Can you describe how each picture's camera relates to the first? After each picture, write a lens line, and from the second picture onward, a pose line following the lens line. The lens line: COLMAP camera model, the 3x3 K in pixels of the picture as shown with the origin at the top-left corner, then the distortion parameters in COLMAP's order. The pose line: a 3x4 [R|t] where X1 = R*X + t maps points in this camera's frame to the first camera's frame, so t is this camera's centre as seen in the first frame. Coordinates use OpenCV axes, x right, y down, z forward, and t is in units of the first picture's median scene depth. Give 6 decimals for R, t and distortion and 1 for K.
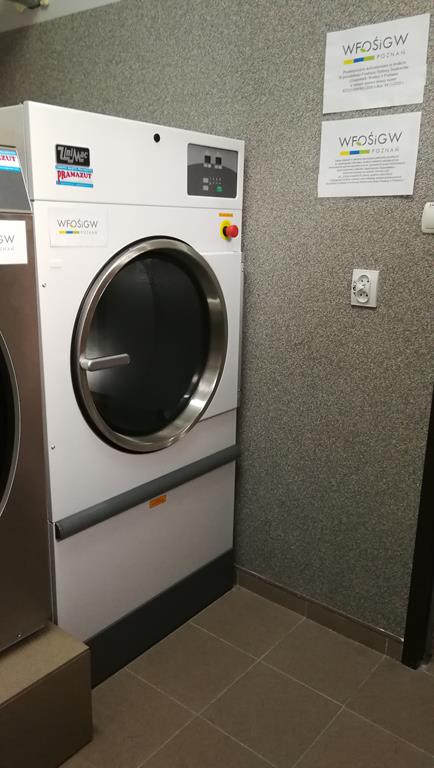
lens RADIAL K [[616.8, 0, 216.8], [0, 616.8, 387.3], [0, 0, 1]] dist [0.051688, -0.059835]
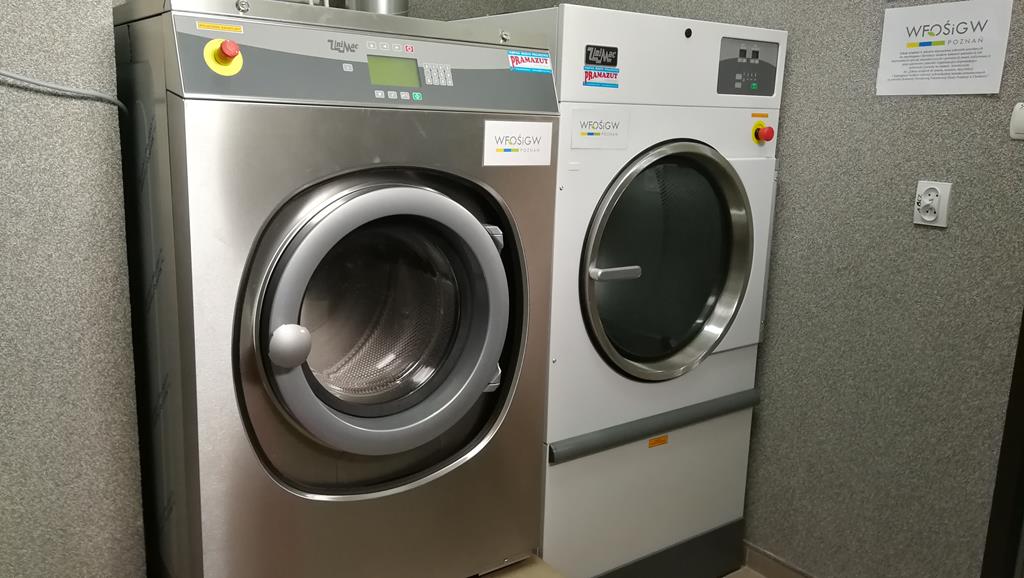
lens RADIAL K [[822.4, 0, 510.9], [0, 822.4, 285.4], [0, 0, 1]] dist [0.051688, -0.059835]
pose [[0.967536, 0.057298, -0.246154, -0.024746], [-0.072465, 0.995962, -0.052997, 0.046409], [0.242123, 0.069114, 0.967781, -0.192783]]
